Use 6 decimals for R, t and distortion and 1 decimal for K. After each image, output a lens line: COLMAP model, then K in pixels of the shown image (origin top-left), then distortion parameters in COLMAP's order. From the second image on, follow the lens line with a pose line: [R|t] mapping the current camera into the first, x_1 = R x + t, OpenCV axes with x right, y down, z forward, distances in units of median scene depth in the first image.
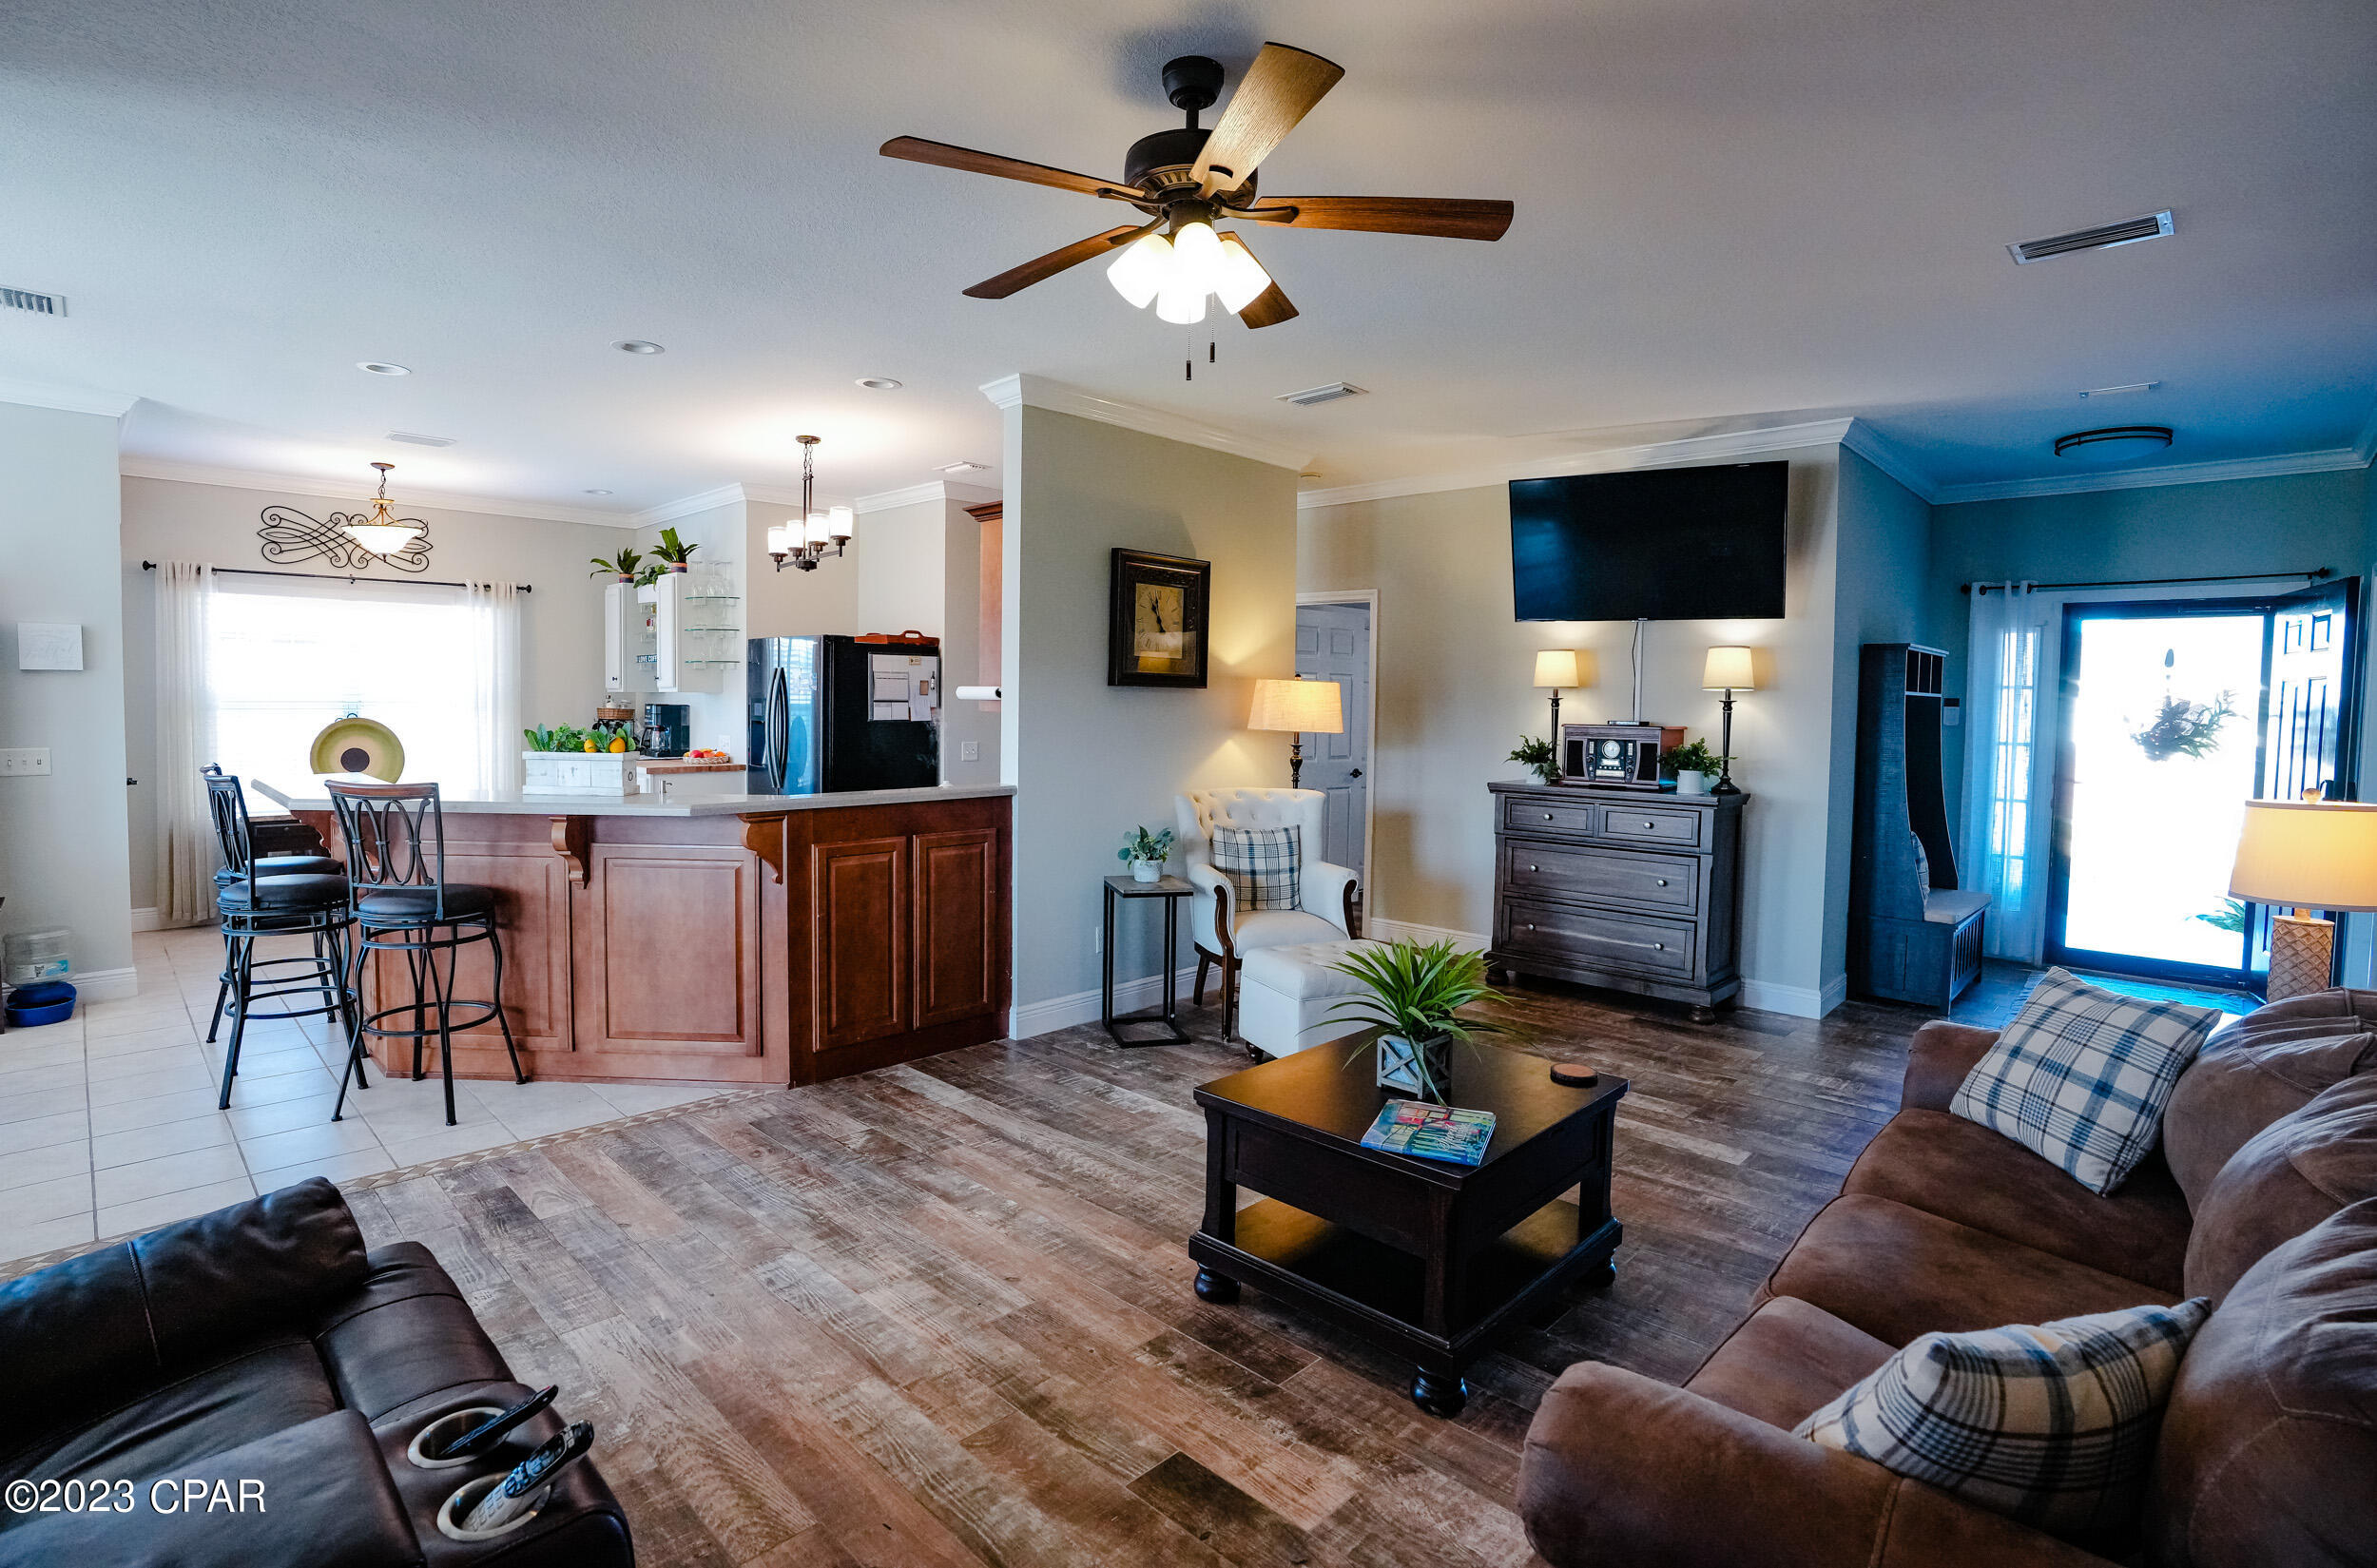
lens RADIAL K [[1137.4, 0, 1129.1], [0, 1137.4, 769.4], [0, 0, 1]] dist [-0.087924, 0.054332]
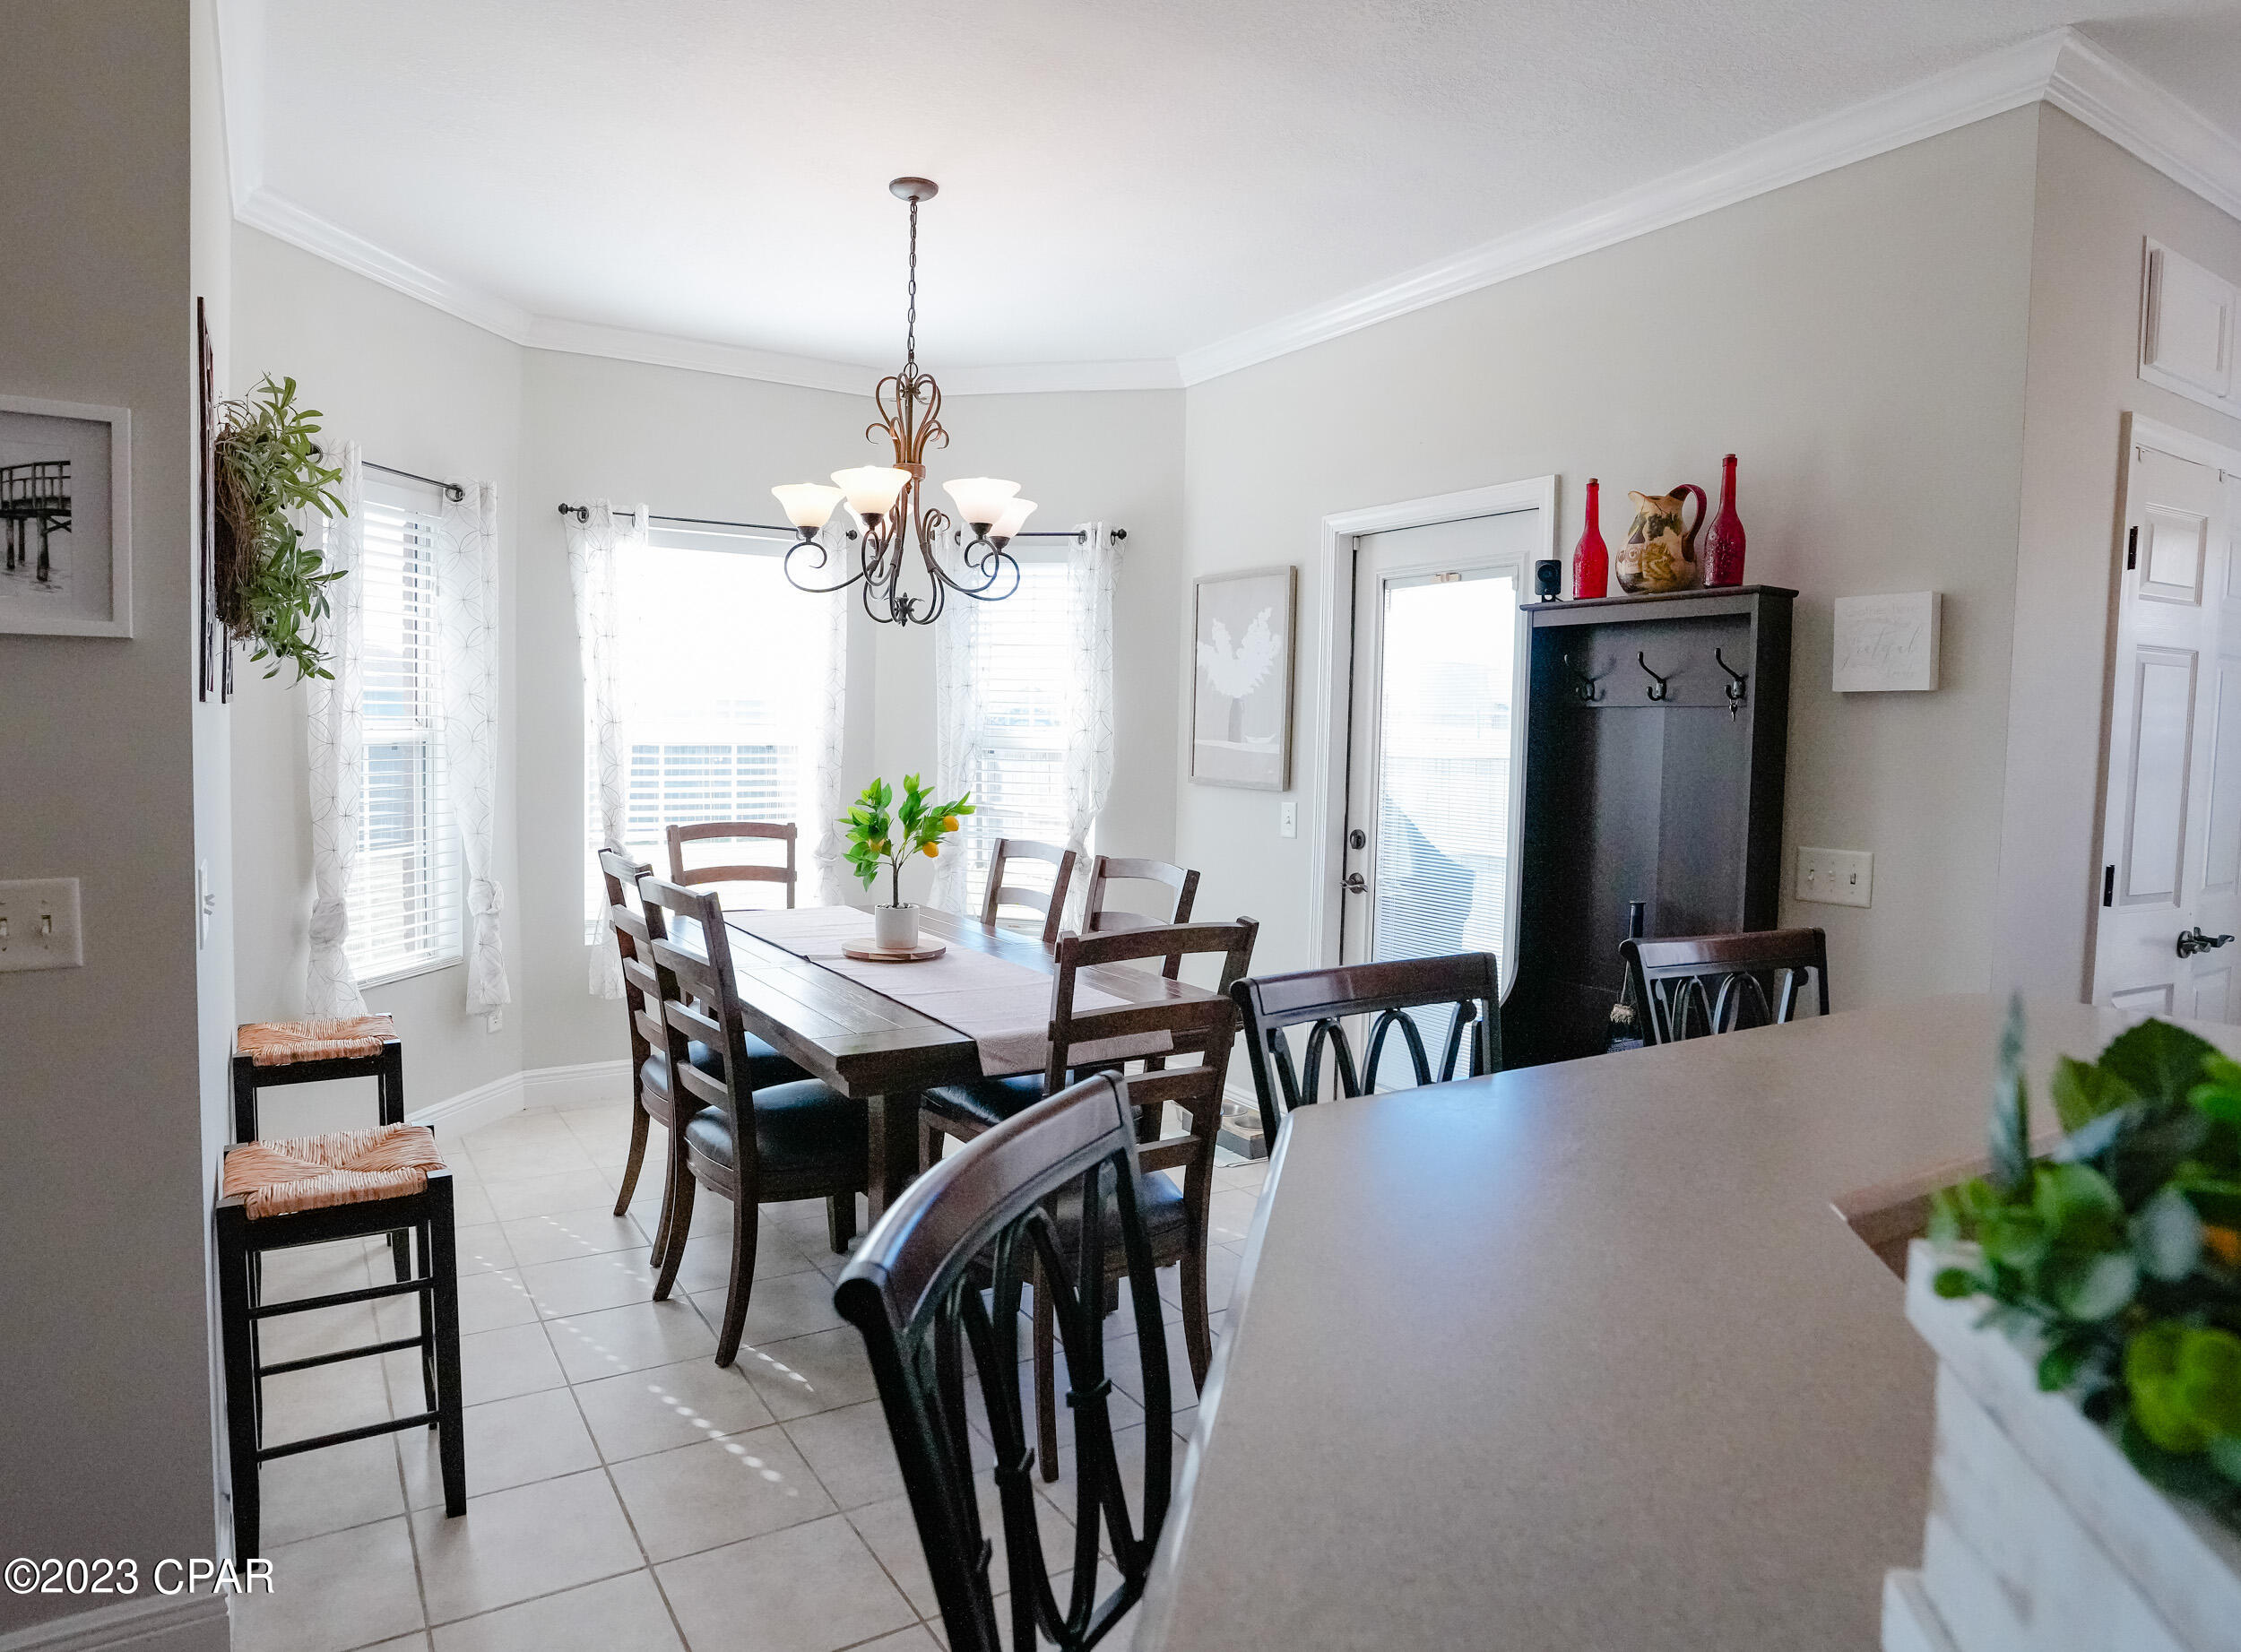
lens RADIAL K [[1333.7, 0, 1065.5], [0, 1333.7, 820.4], [0, 0, 1]] dist [-0.089727, 0.046183]
pose [[-0.223406, 0.049352, -0.973475, -0.385974], [-0.084789, 0.993948, 0.069848, -0.049829], [0.971031, 0.098145, -0.217869, 0.881115]]
